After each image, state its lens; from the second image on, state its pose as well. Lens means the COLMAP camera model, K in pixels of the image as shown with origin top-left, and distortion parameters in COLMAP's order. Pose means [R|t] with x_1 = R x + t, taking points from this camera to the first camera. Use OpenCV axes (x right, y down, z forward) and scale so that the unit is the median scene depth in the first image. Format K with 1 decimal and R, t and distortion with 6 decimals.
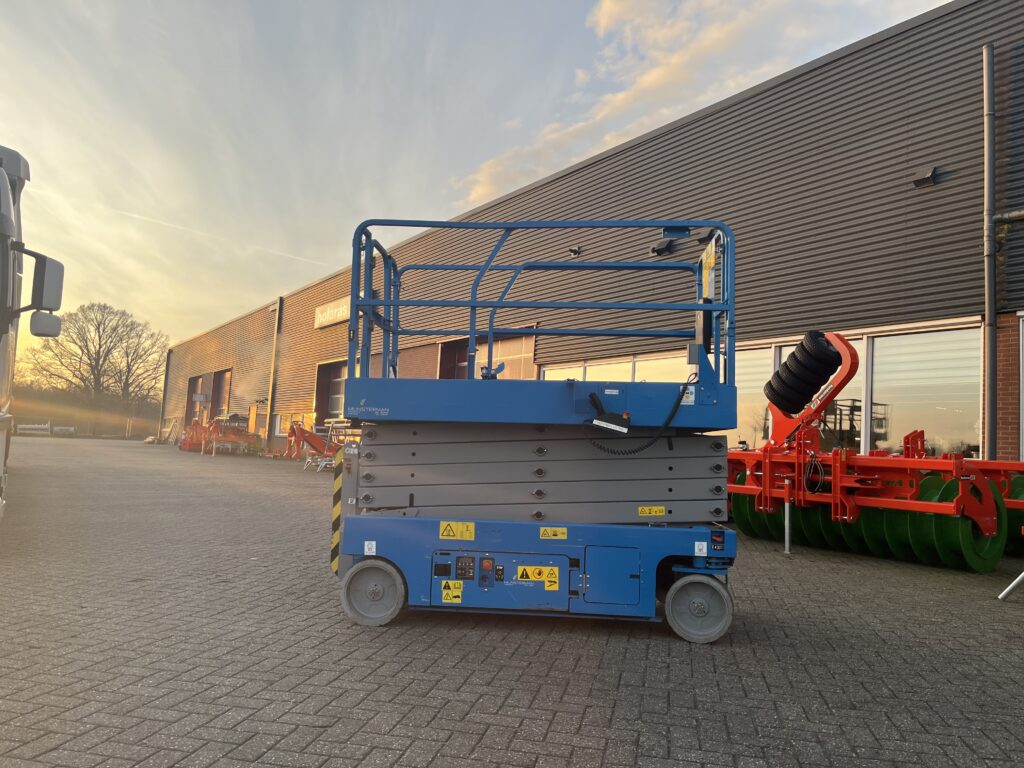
lens RADIAL K [[780.4, 0, 511.6], [0, 780.4, 384.0], [0, 0, 1]] dist [0.030963, -0.017185]
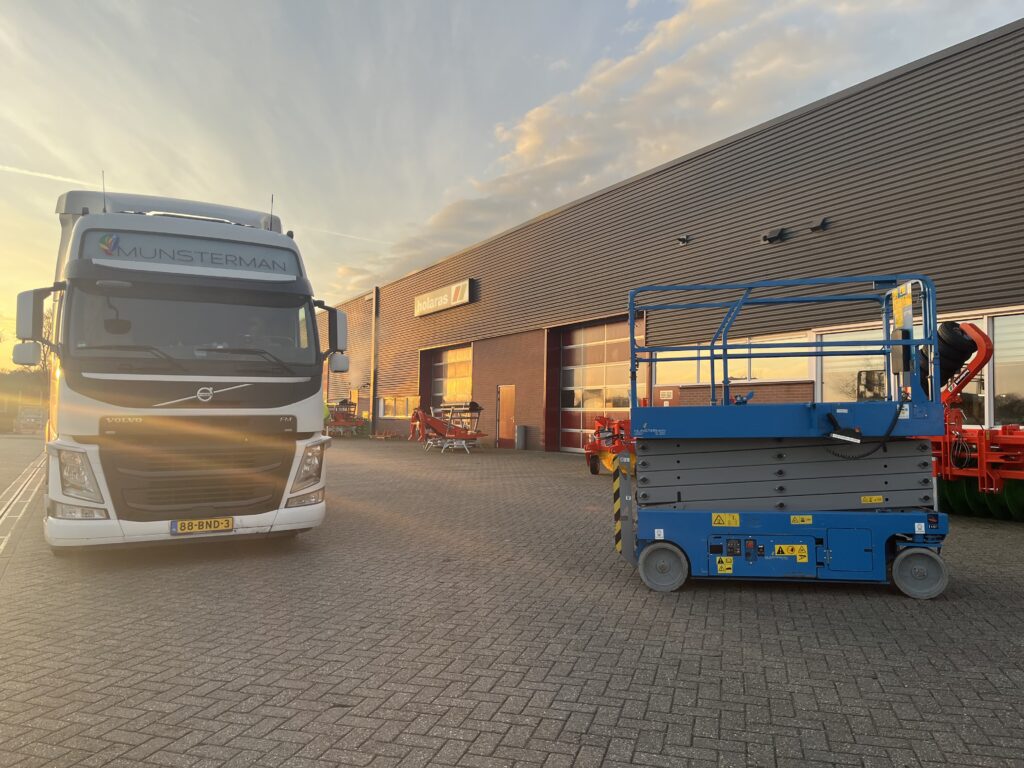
lens RADIAL K [[780.4, 0, 508.0], [0, 780.4, 380.6], [0, 0, 1]] dist [0.030963, -0.017185]
pose [[0.995909, -0.046395, -0.077546, -0.312795], [0.049379, 0.998094, 0.037018, -0.112597], [0.075681, -0.040696, 0.996301, -0.336327]]
